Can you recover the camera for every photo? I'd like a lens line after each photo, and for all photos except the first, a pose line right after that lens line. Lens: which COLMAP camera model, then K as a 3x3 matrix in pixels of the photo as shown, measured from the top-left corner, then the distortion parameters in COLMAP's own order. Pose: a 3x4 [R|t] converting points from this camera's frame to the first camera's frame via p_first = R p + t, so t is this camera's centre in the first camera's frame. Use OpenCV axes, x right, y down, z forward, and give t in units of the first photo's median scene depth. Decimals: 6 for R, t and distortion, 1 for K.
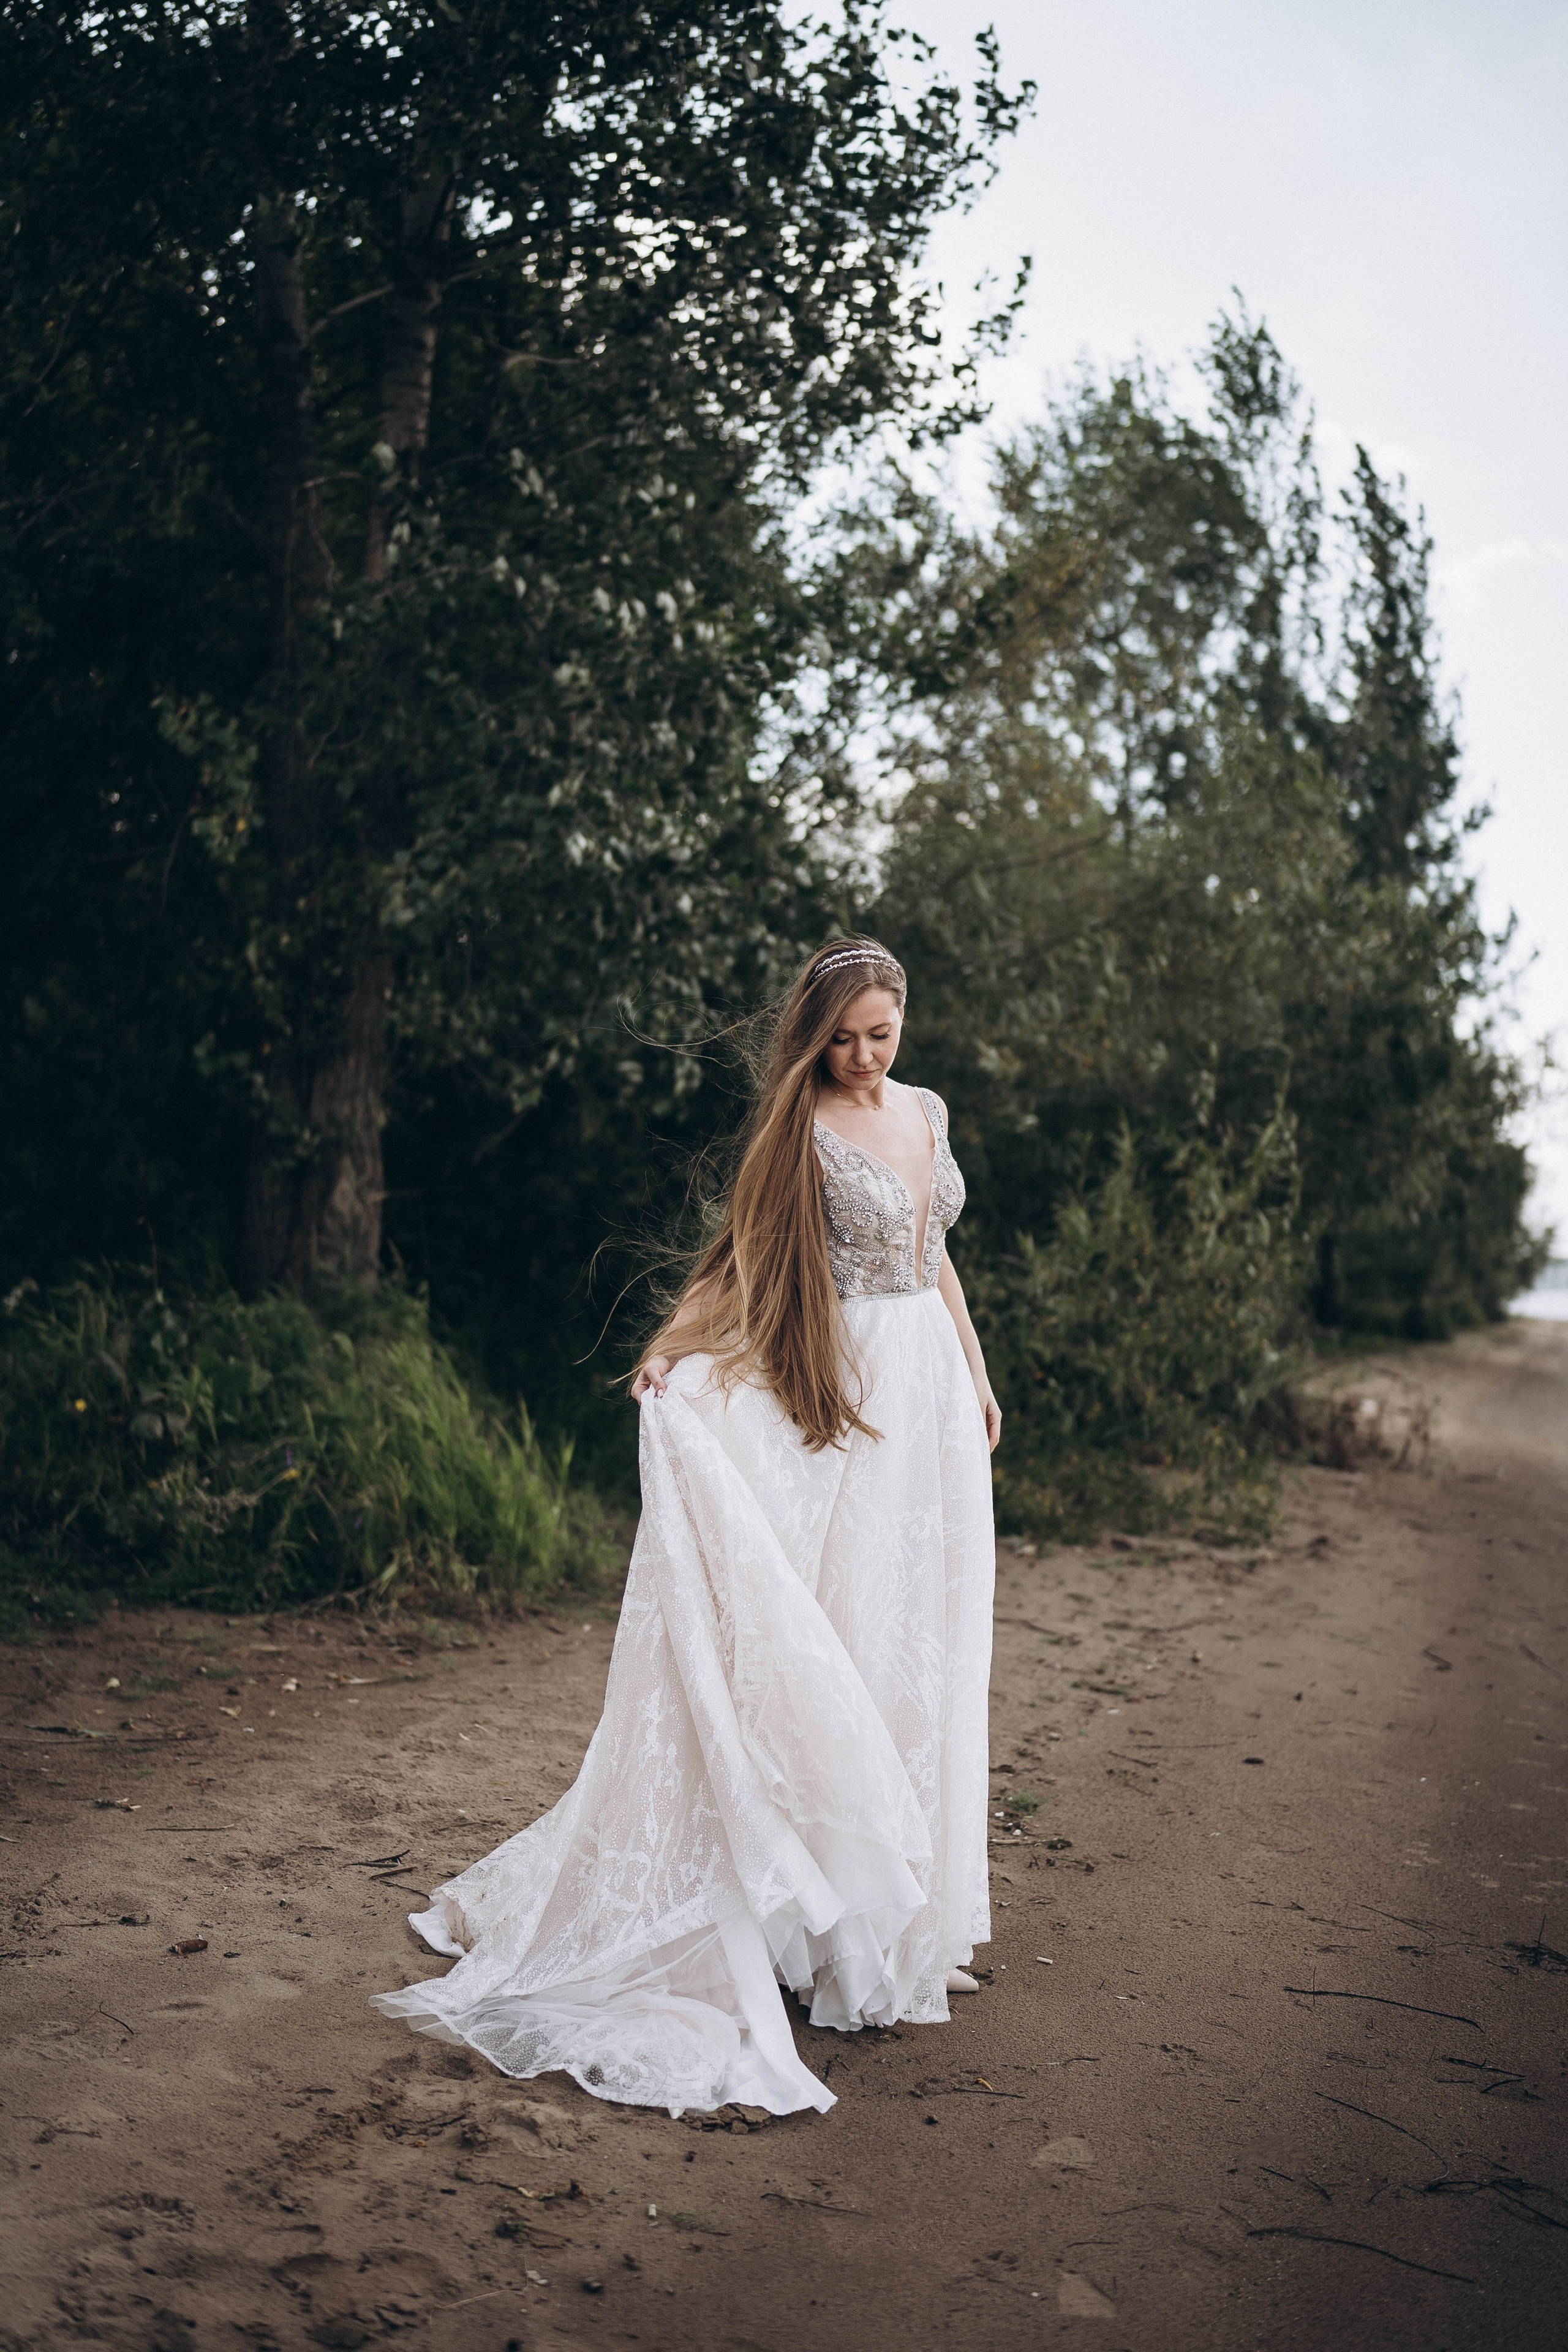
lens RADIAL K [[2347.8, 0, 784.0], [0, 2347.8, 1176.0], [0, 0, 1]] dist [-0.076861, -0.010031]
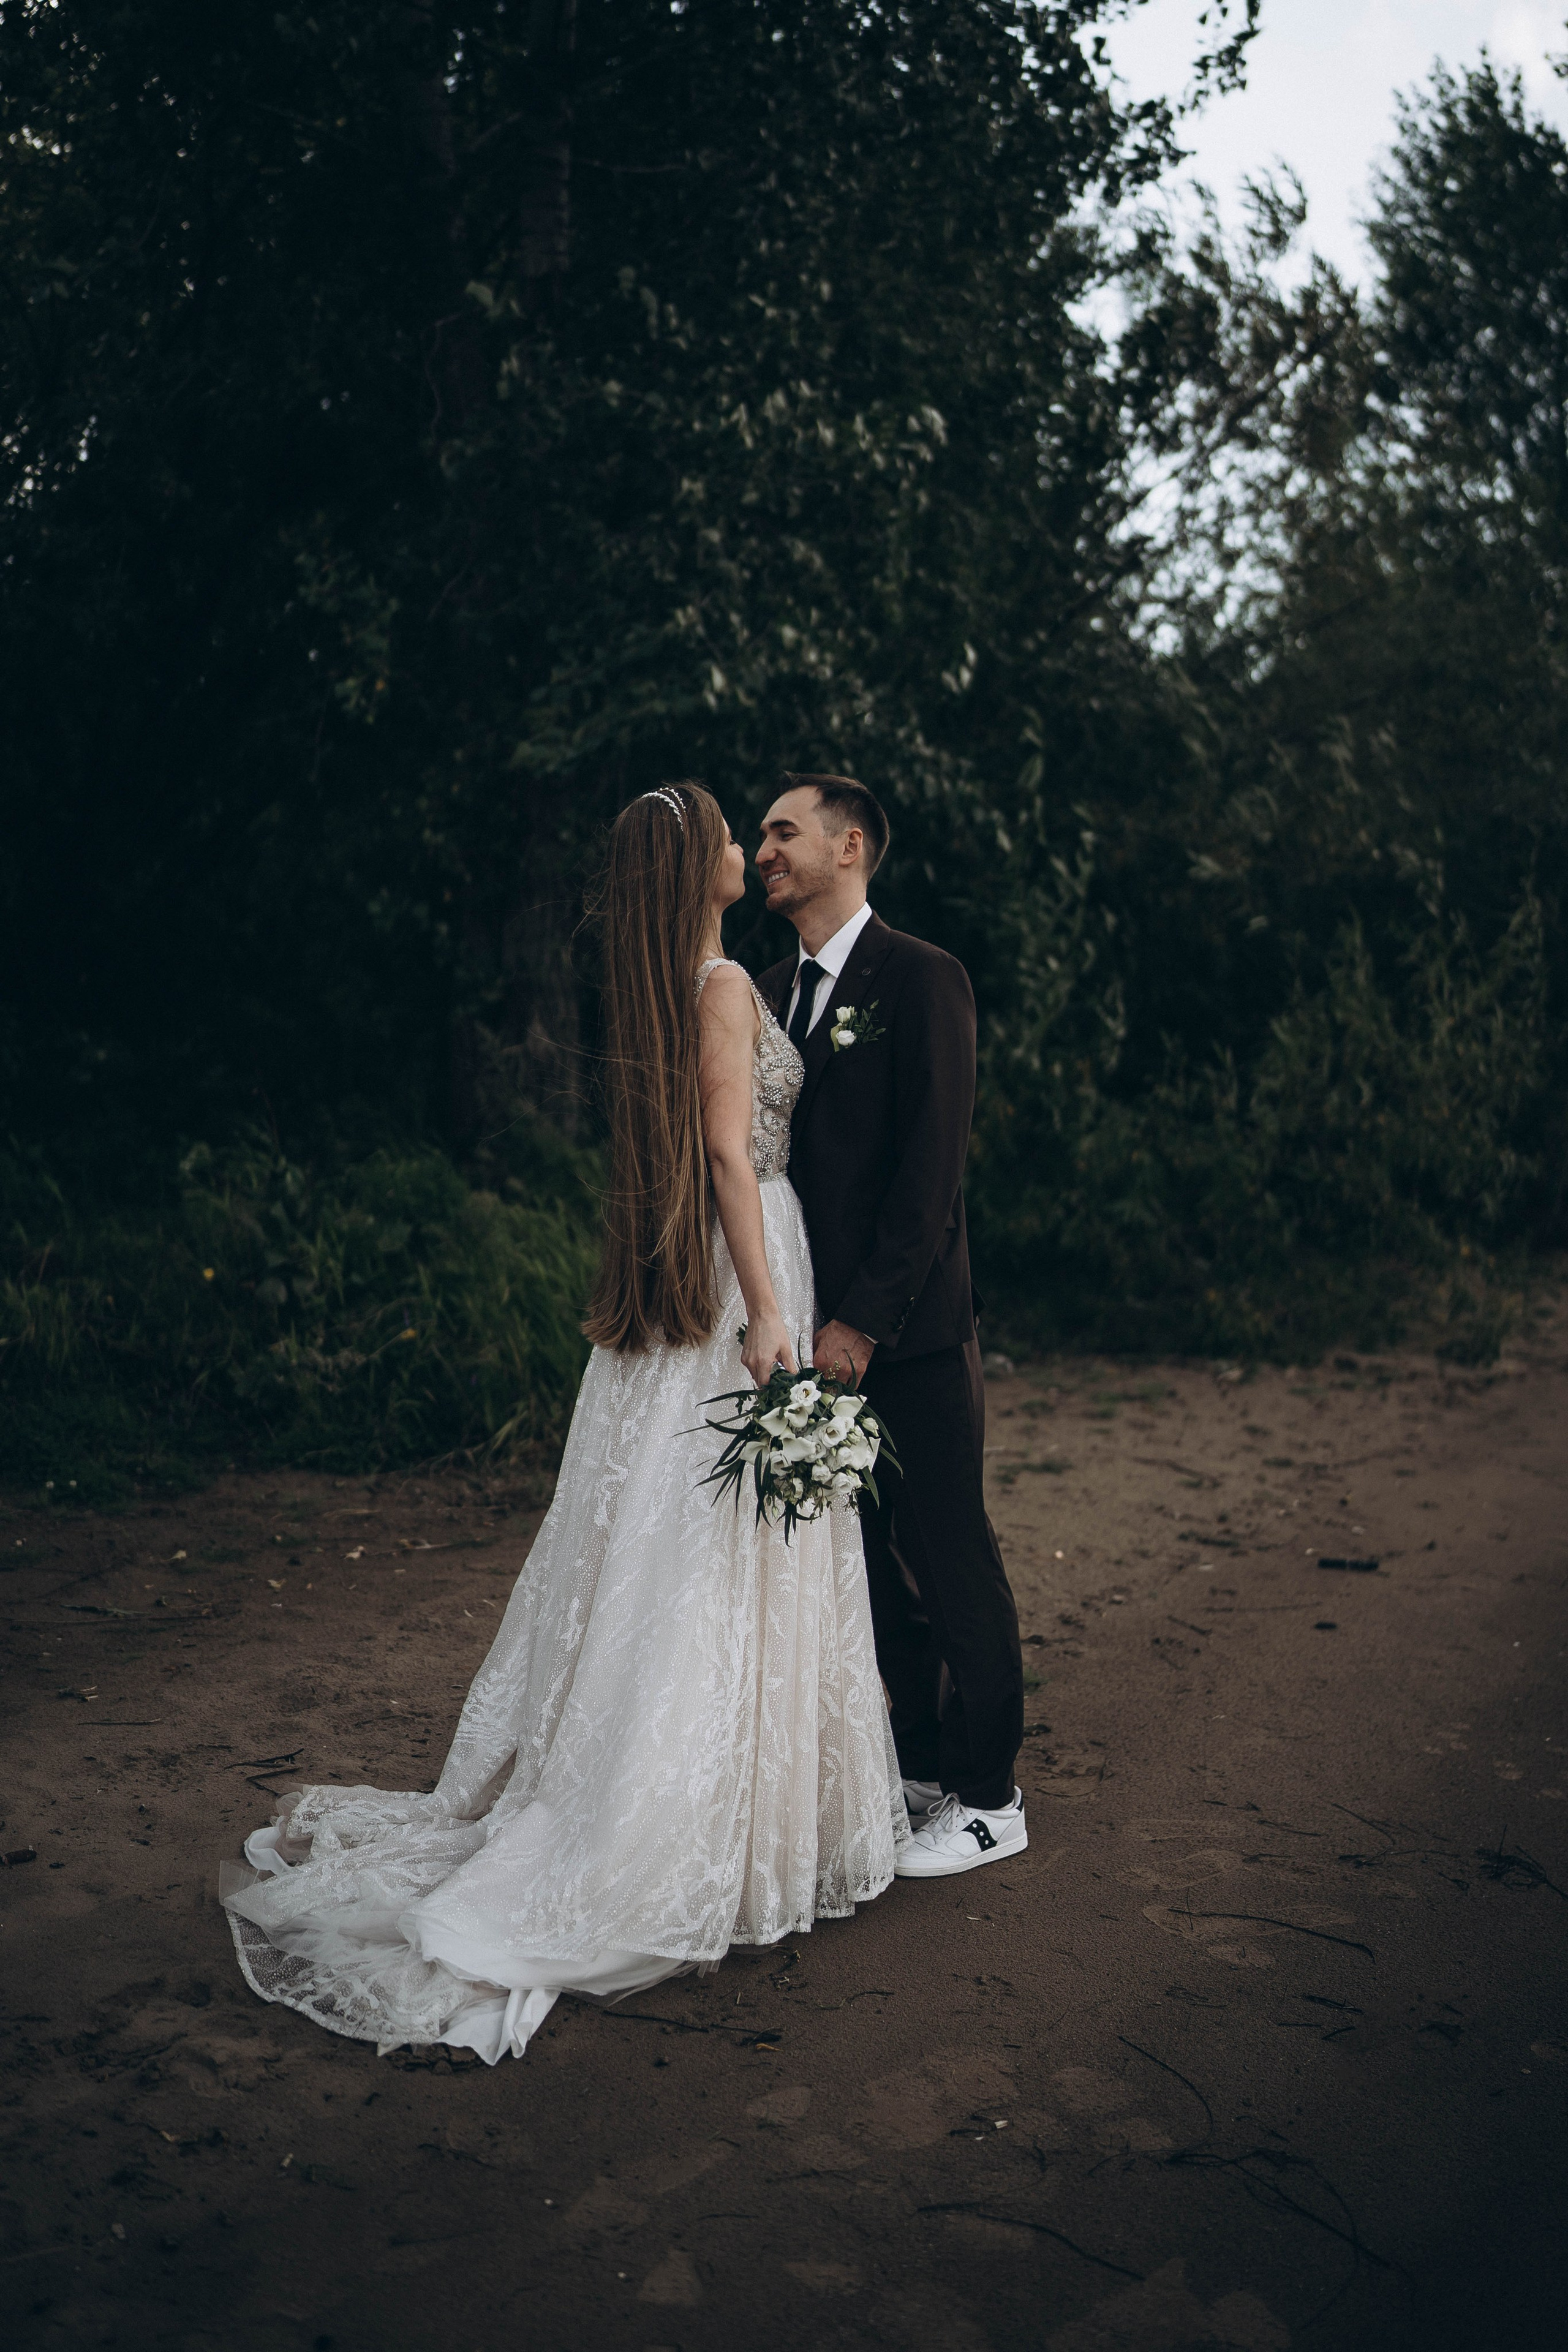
lens RADIAL K [[2347.8, 0, 784.0], [0, 2347.8, 1176.0], [0, 0, 1]] dist [-0.076861, -0.010031]
pose [[0.980440, -0.036116, -0.193475, 0.148849], [0.054097, 0.994608, 0.088475, -0.022298], [0.189237, -0.097211, 0.977108, 0.042592]]
